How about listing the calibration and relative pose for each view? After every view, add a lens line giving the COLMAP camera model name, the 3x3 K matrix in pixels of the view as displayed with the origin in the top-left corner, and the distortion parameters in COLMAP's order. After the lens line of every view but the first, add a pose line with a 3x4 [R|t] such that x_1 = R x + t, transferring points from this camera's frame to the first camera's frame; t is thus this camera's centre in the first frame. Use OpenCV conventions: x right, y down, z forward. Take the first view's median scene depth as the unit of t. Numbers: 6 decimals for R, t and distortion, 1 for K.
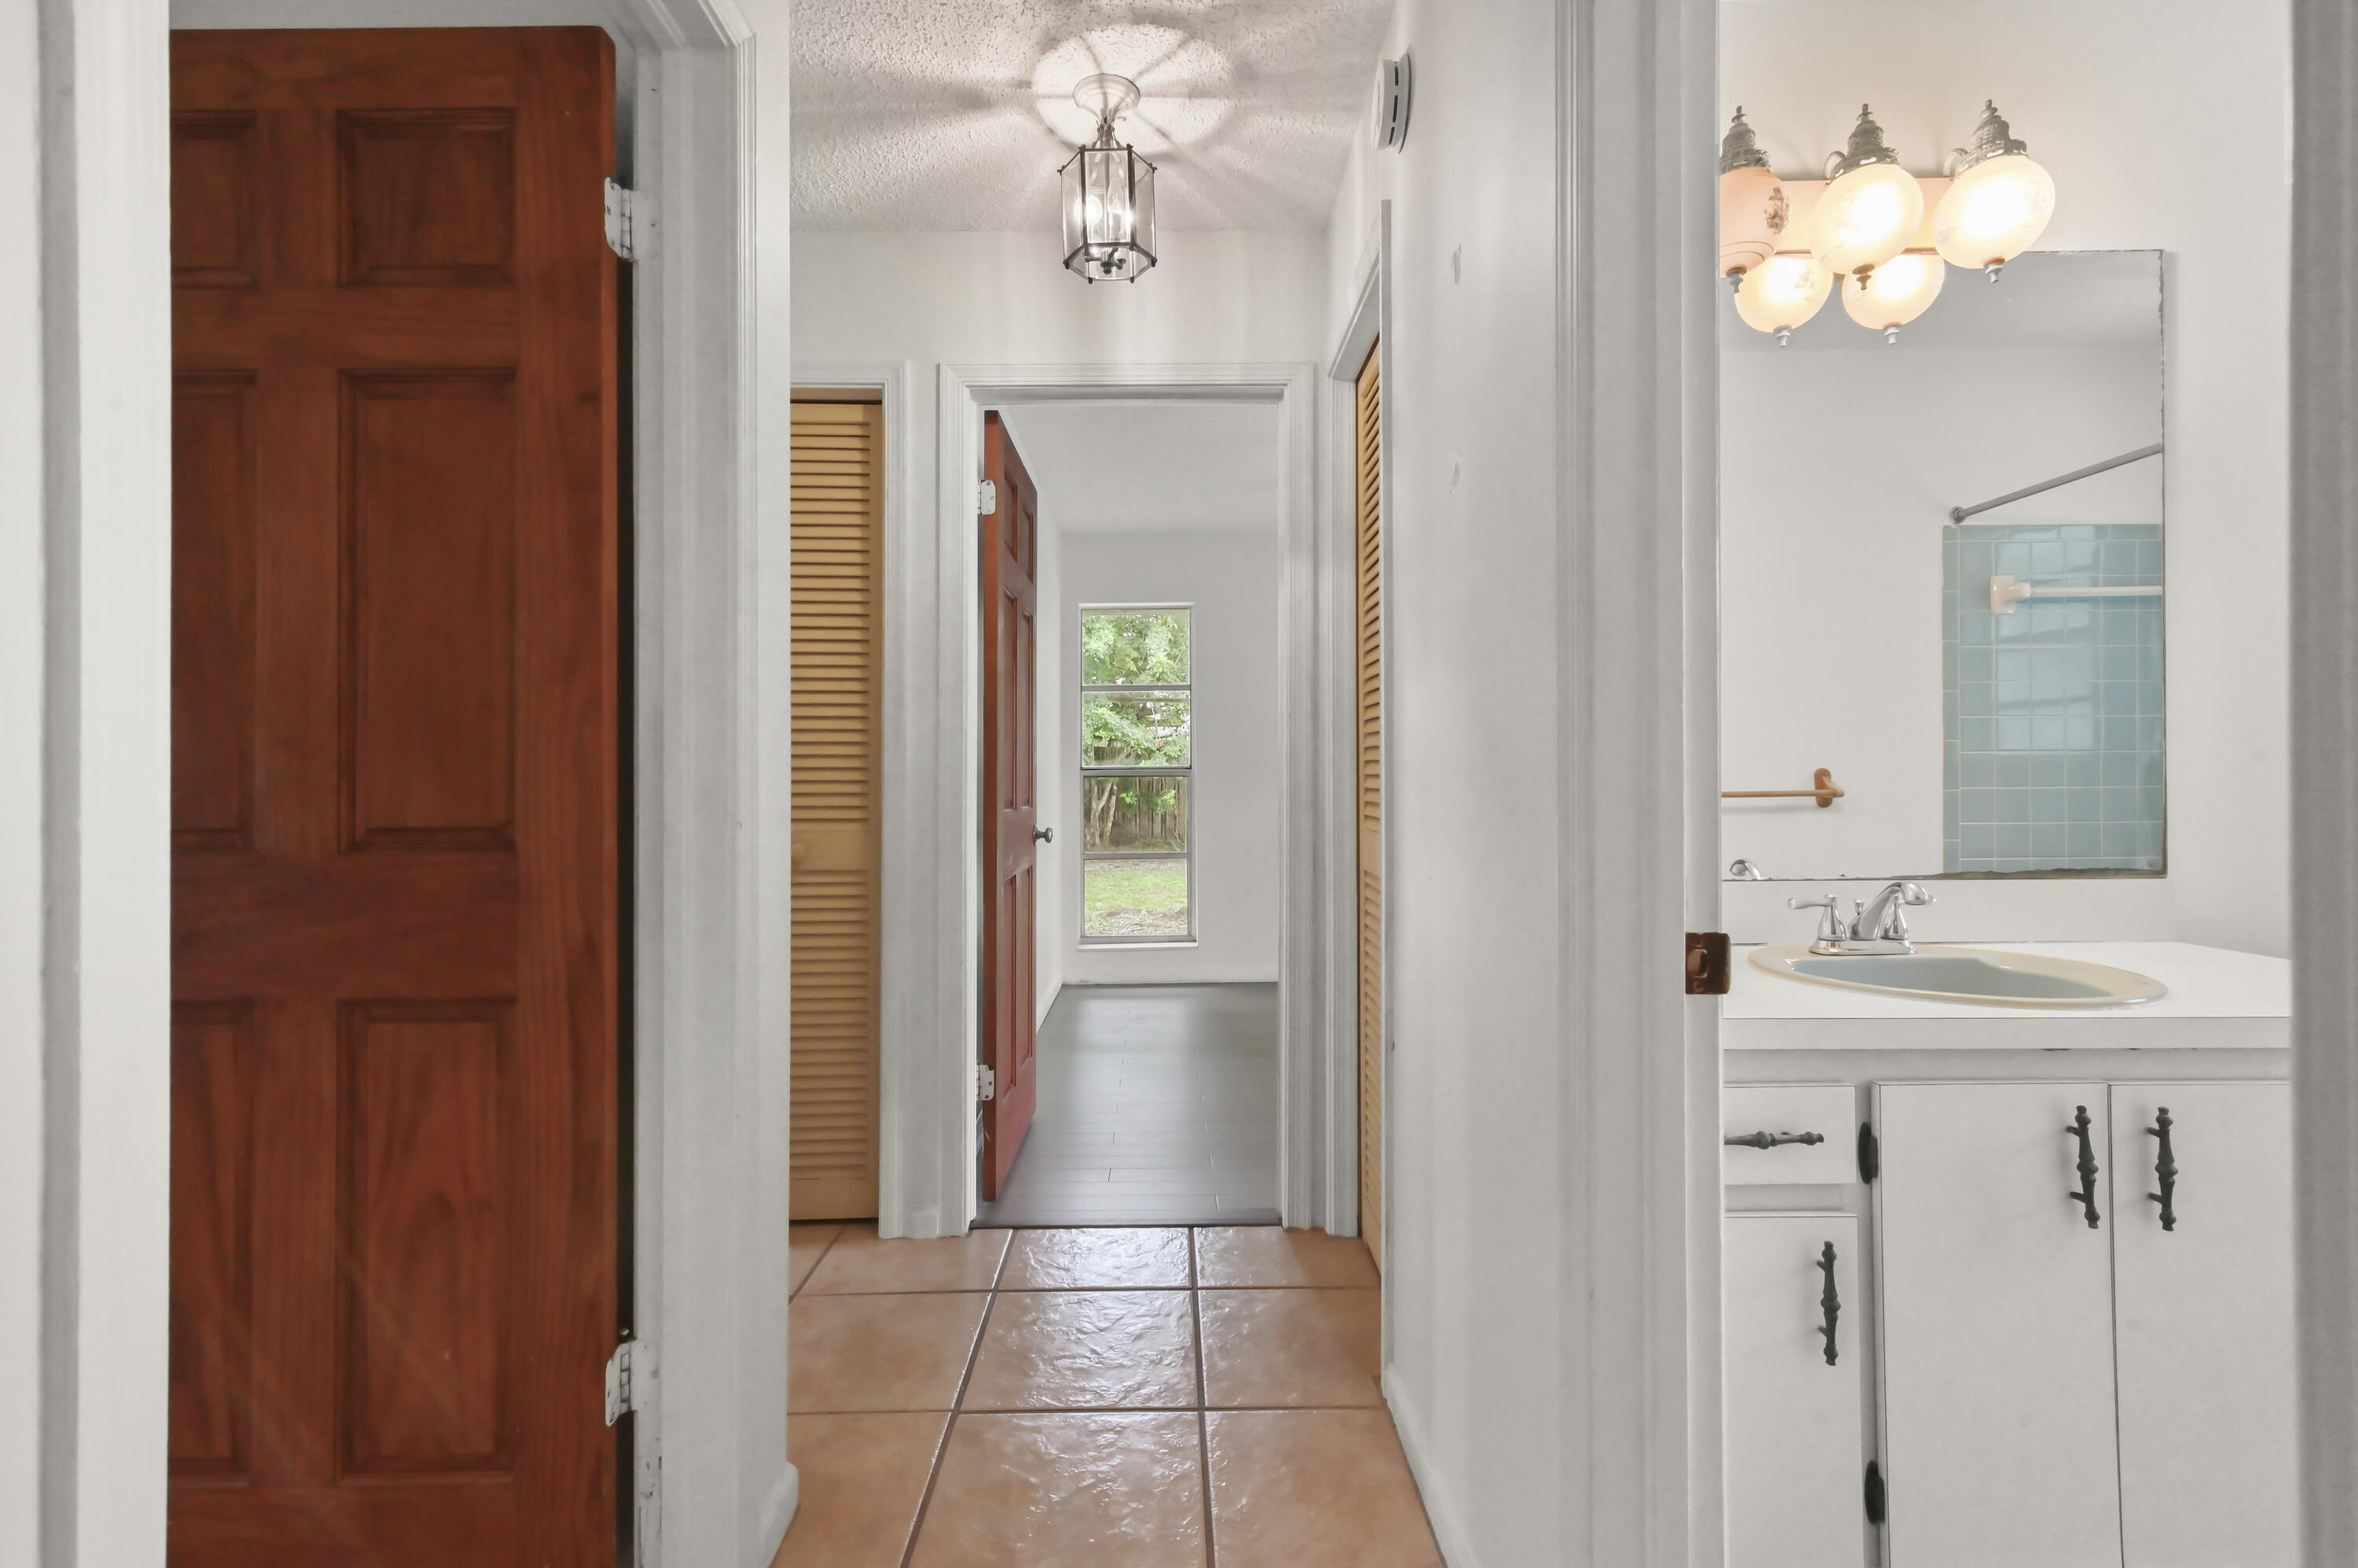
lens RADIAL K [[1045.3, 0, 1165.2], [0, 1045.3, 774.1], [0, 0, 1]] dist [0.001356, 0.000292]
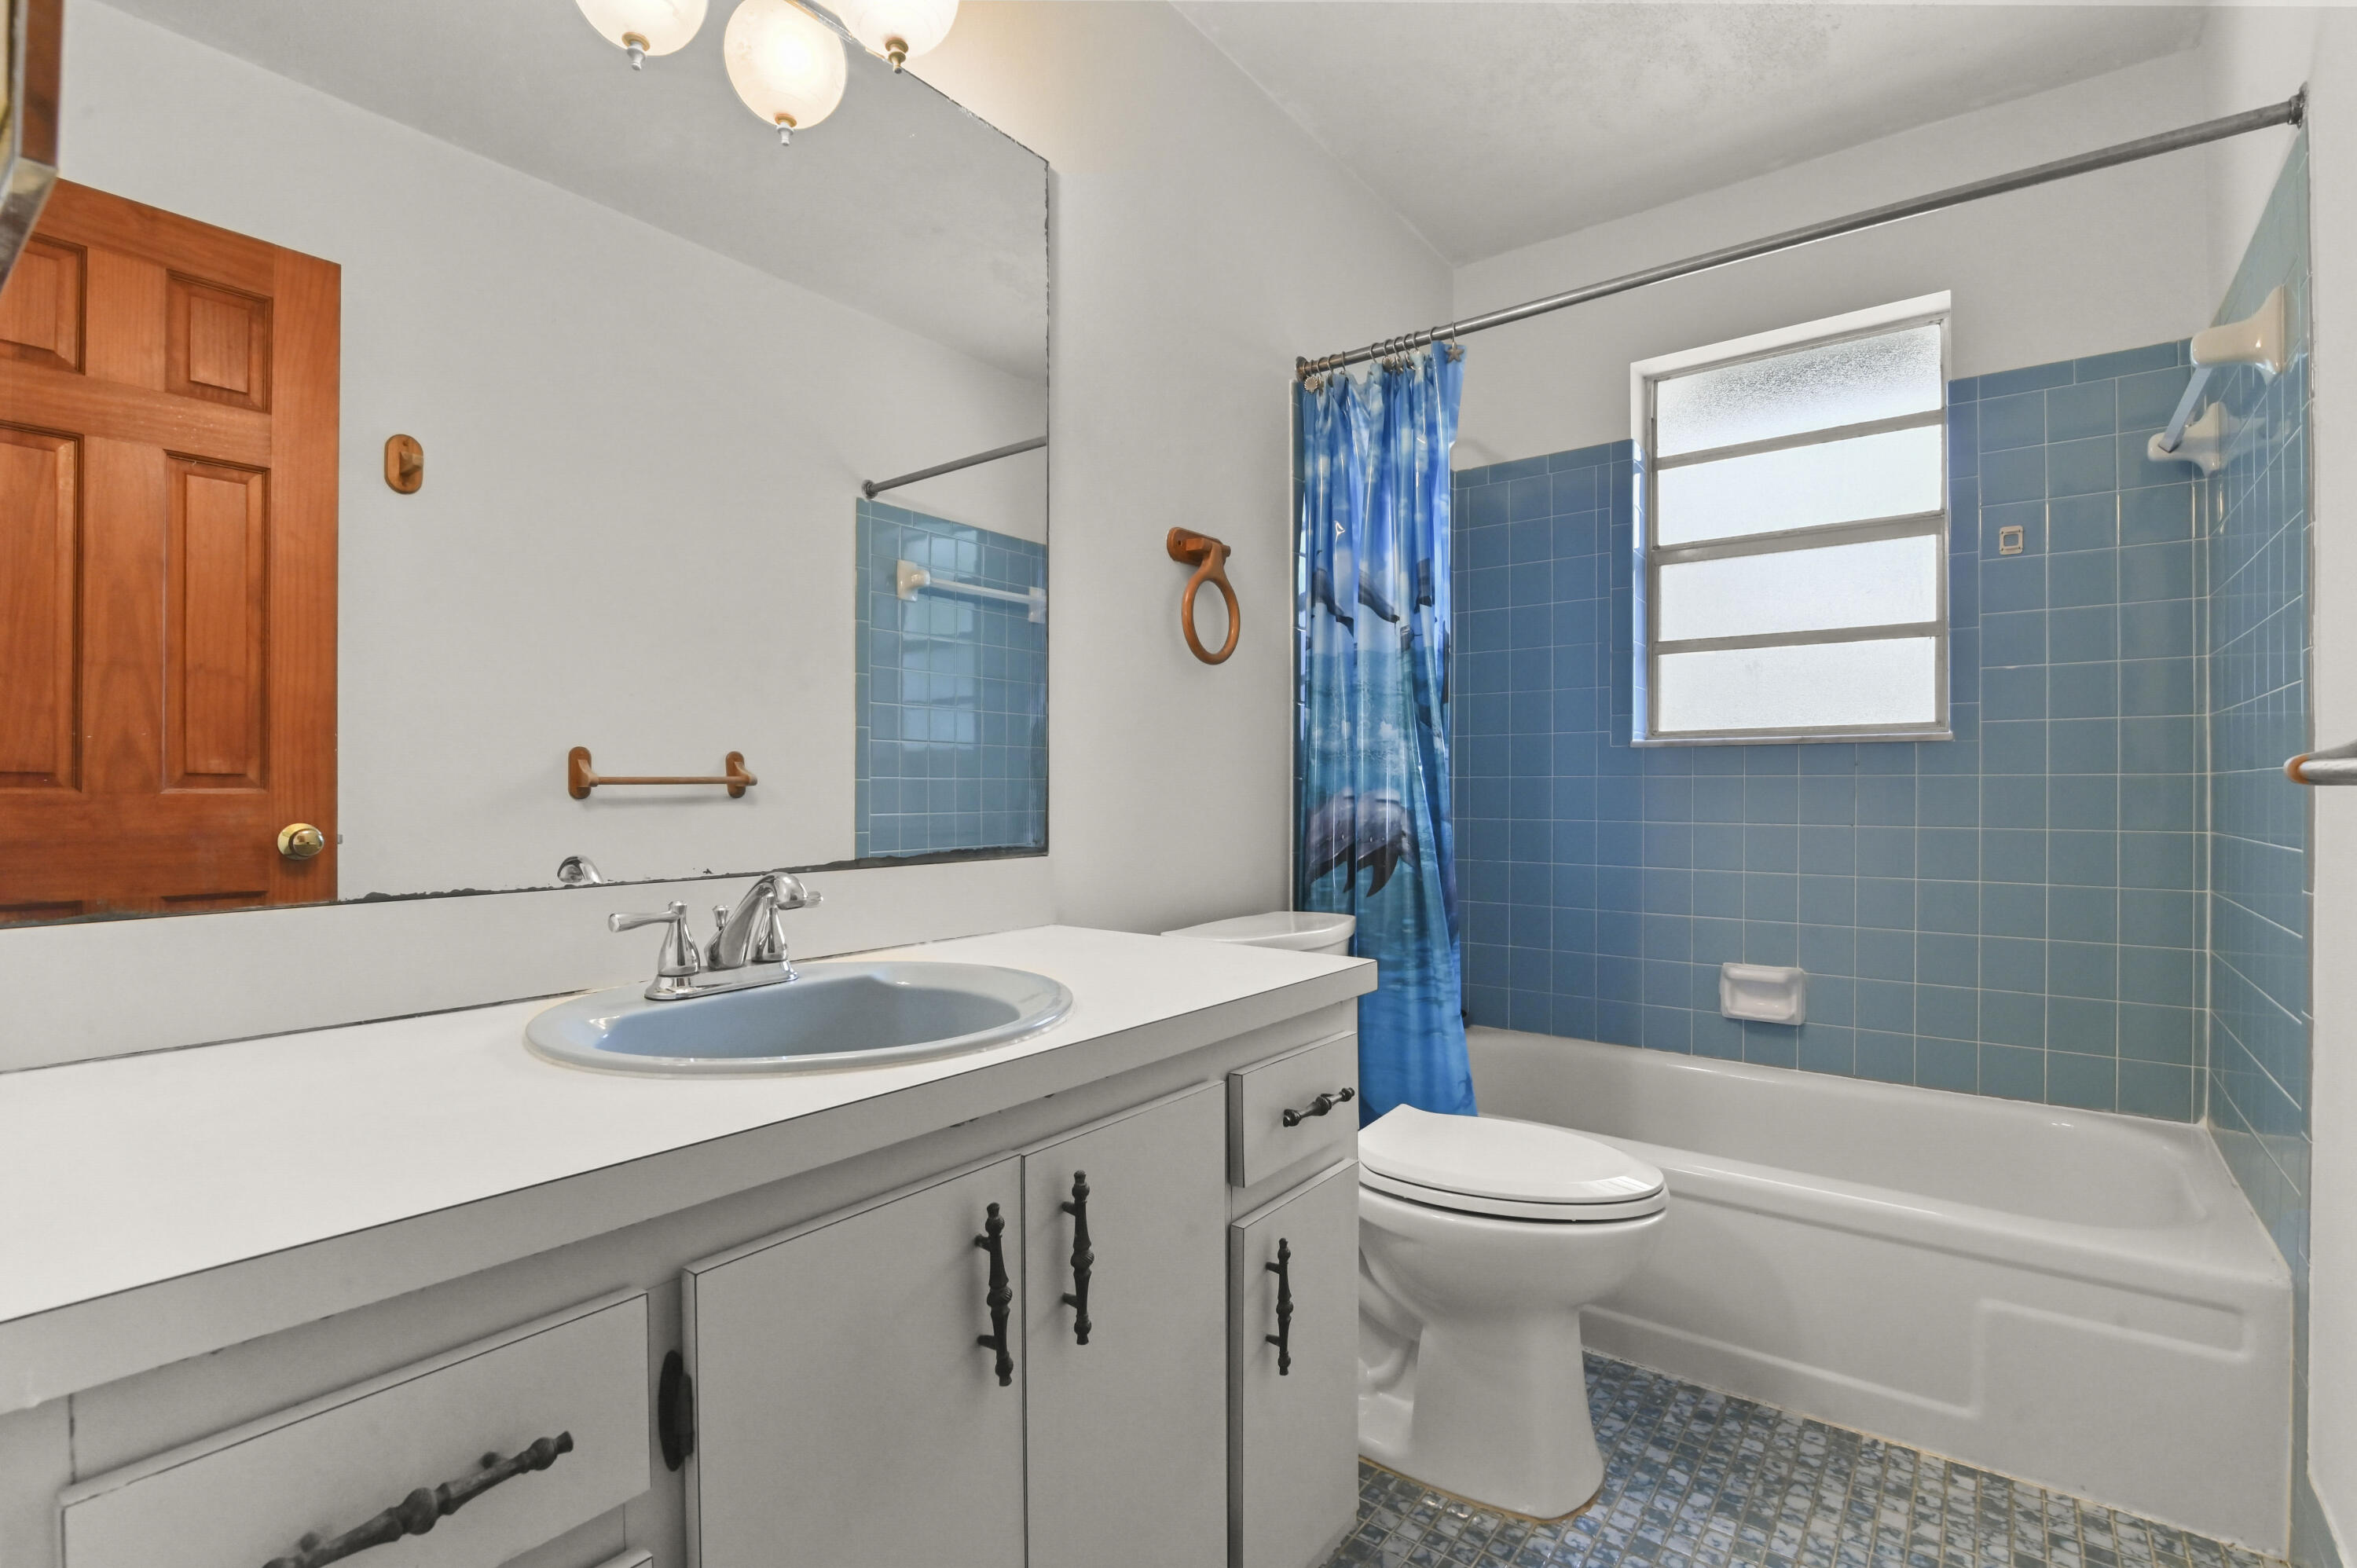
lens RADIAL K [[1098.4, 0, 1180.0], [0, 1098.4, 812.2], [0, 0, 1]] dist [-0.003059, -0.000080]
pose [[0.608248, -0.010247, 0.793681, 0.300895], [-0.010326, 0.999730, 0.020821, 0.045163], [-0.793680, -0.020860, 0.607978, 0.367391]]
